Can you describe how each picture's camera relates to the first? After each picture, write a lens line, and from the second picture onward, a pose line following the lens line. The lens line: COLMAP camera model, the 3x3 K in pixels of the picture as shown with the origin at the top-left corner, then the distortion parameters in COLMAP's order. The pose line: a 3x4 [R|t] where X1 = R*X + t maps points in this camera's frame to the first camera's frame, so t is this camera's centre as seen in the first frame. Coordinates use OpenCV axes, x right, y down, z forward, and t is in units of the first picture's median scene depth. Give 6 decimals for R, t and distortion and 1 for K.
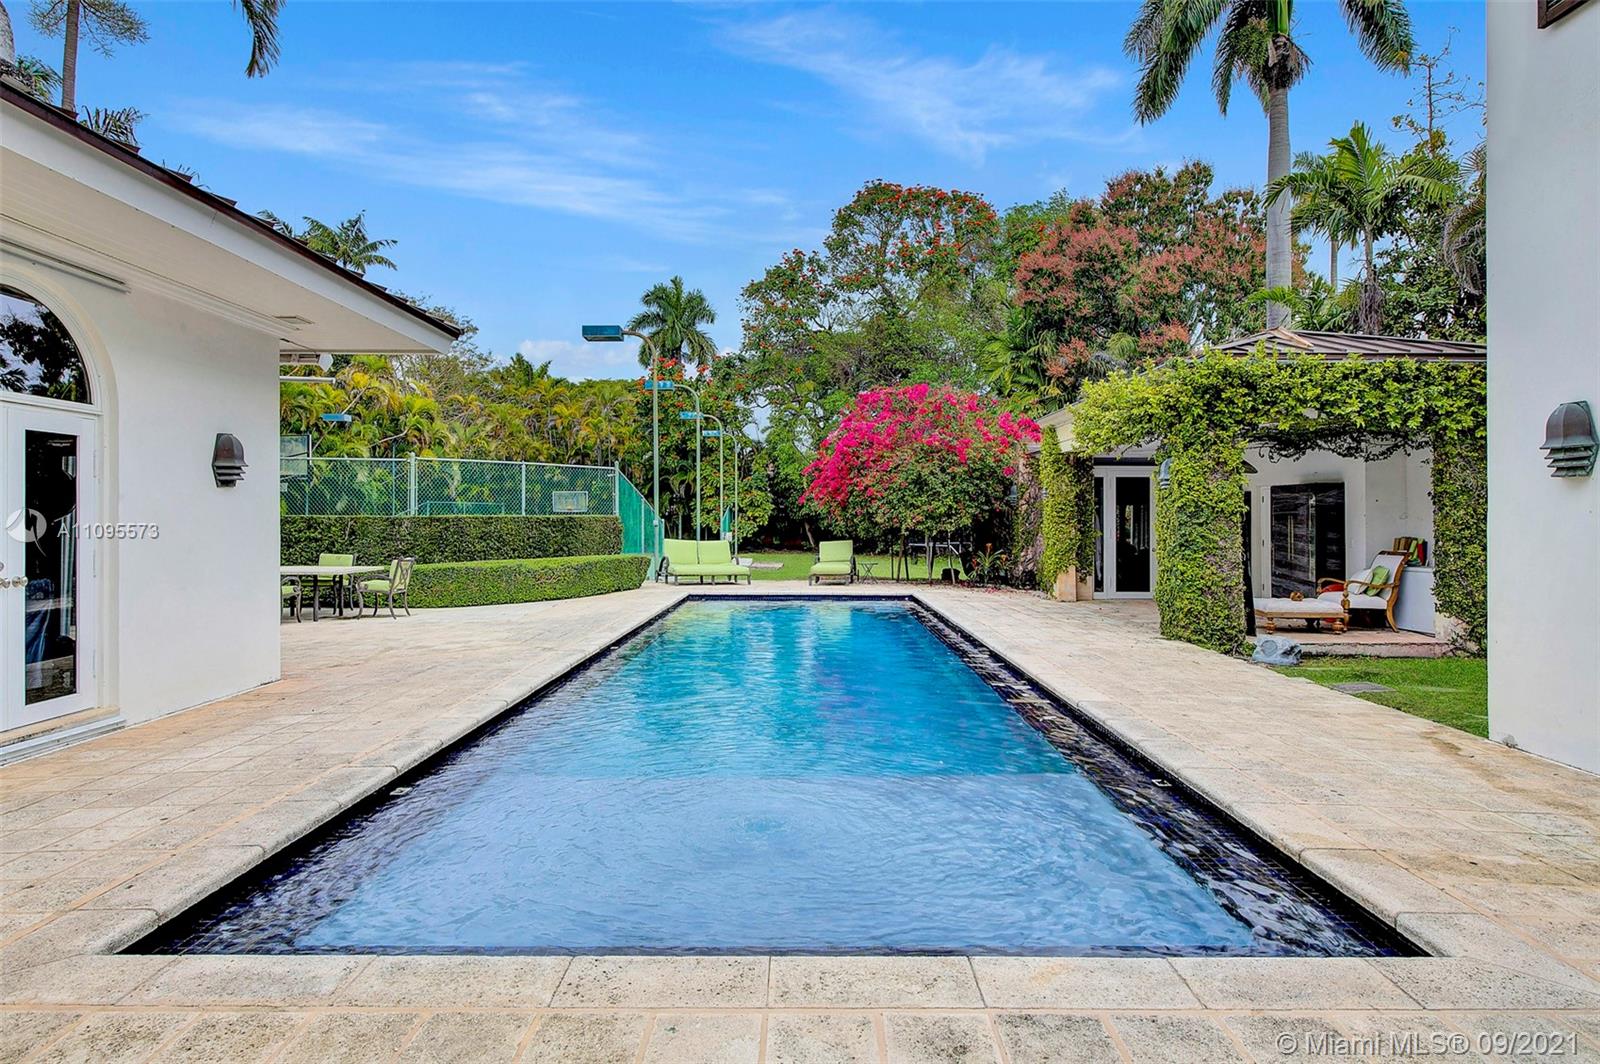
lens RADIAL K [[918.2, 0, 806.9], [0, 918.2, 529.2], [0, 0, 1]] dist [0.031318, 0.000502]
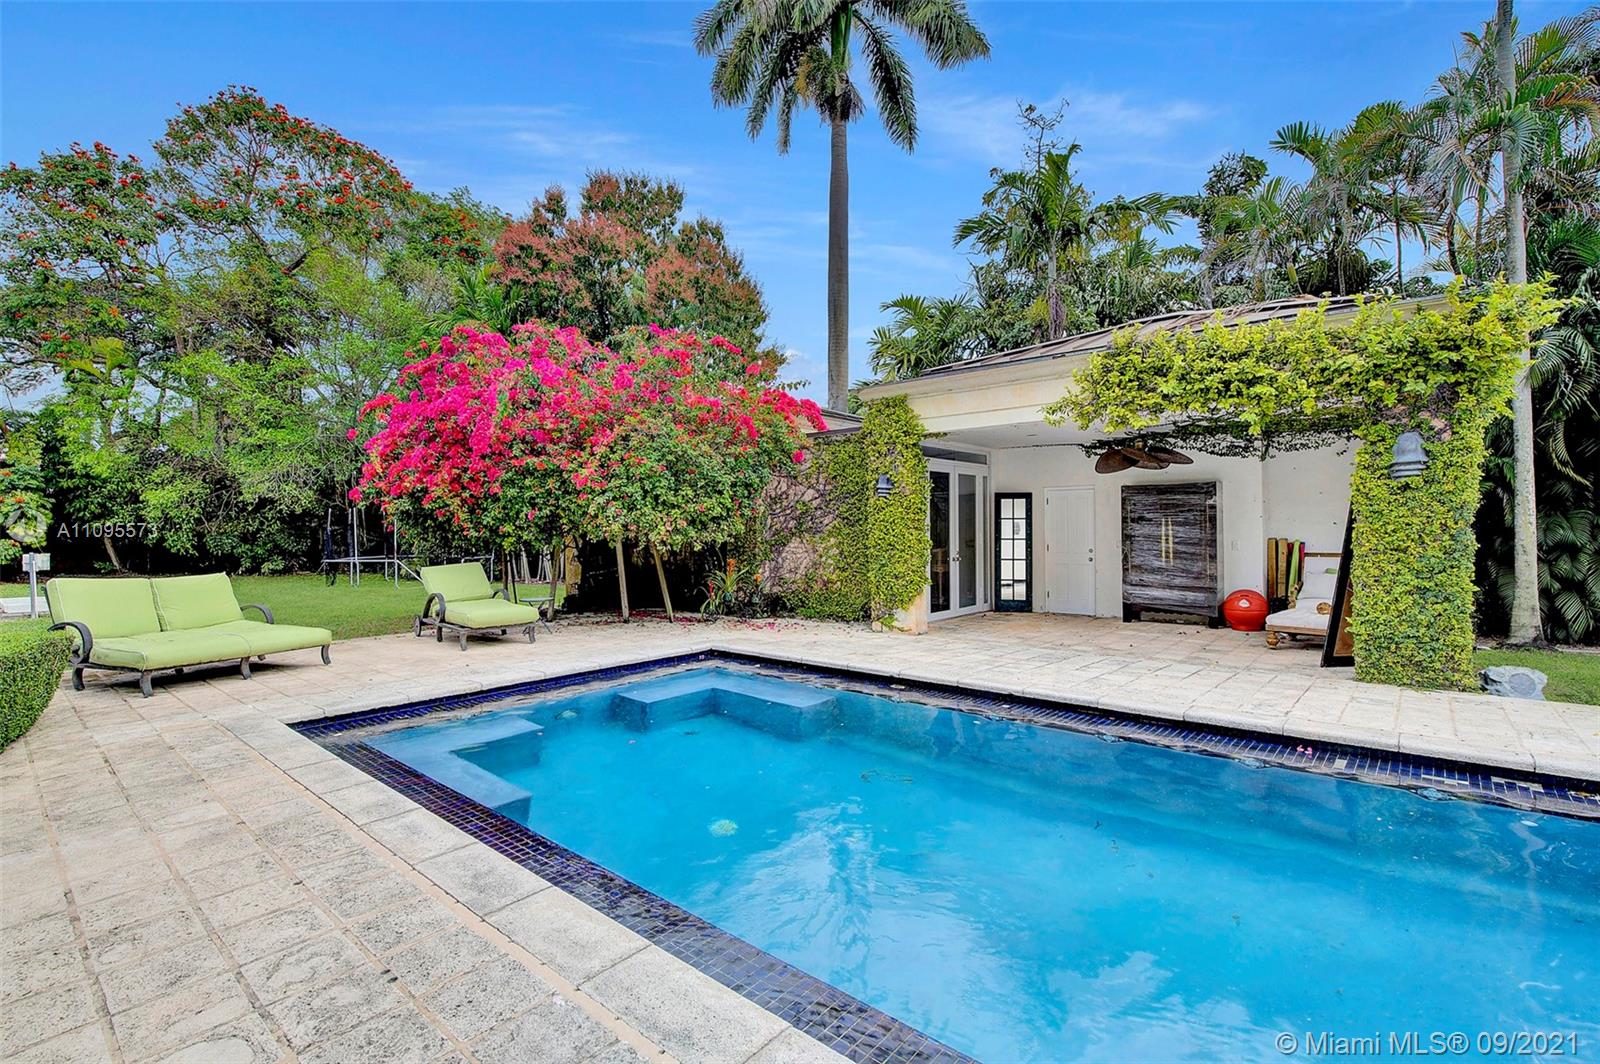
lens RADIAL K [[738.3, 0, 789.5], [0, 738.3, 531.5], [0, 0, 1]] dist [-0.009585, 0.000294]
pose [[0.660459, -0.010725, 0.750786, -0.082533], [0.016146, 0.999870, 0.000080, -0.002132], [-0.750689, 0.012069, 0.660546, 0.243747]]
